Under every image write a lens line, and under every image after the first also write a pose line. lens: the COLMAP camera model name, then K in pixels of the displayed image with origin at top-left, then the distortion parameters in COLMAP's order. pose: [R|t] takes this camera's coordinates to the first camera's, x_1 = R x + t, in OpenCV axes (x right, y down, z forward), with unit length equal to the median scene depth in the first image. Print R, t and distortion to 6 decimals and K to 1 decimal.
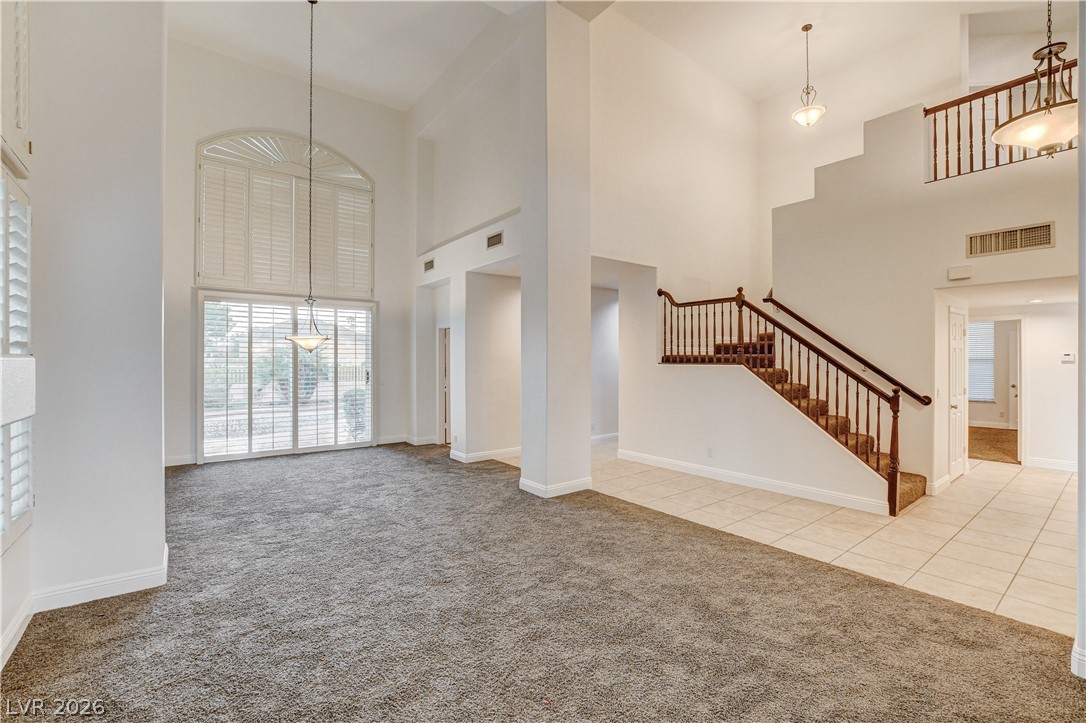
lens RADIAL K [[473.3, 0, 549.7], [0, 473.3, 360.2], [0, 0, 1]] dist [-0.025200, 0.000540]
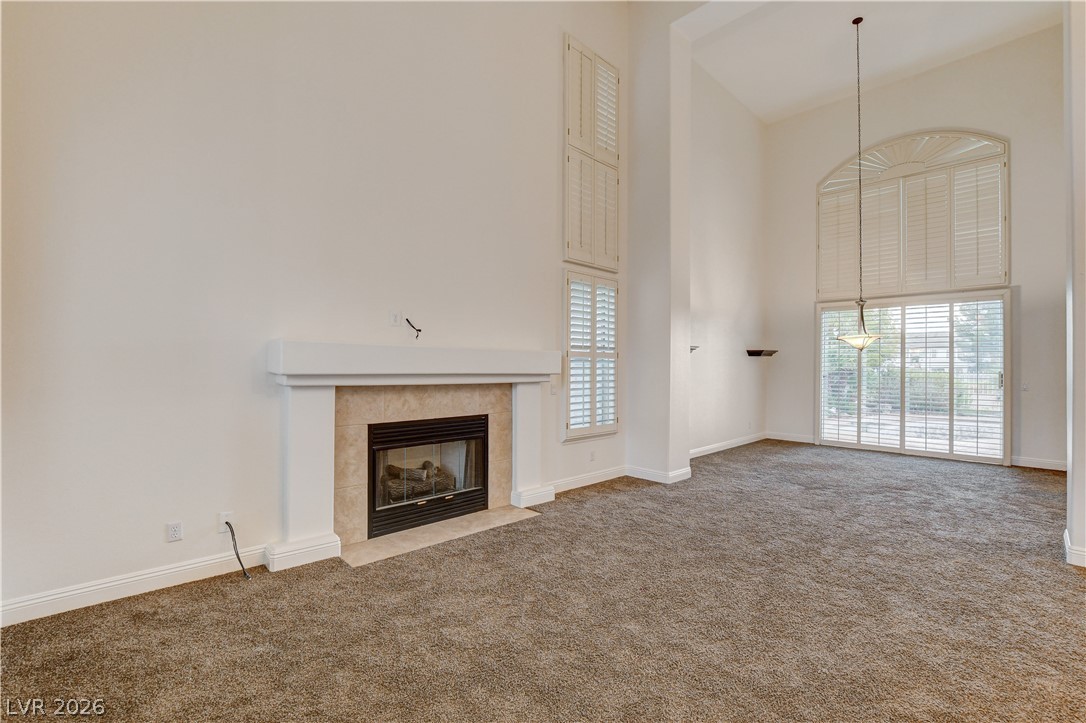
lens RADIAL K [[473.3, 0, 551.1], [0, 473.3, 361.0], [0, 0, 1]] dist [-0.025200, 0.000540]
pose [[0.103041, -0.008834, -0.994638, 0.544501], [-0.003184, 0.999953, -0.009211, 0.020662], [0.994672, 0.004116, 0.103008, 0.221728]]
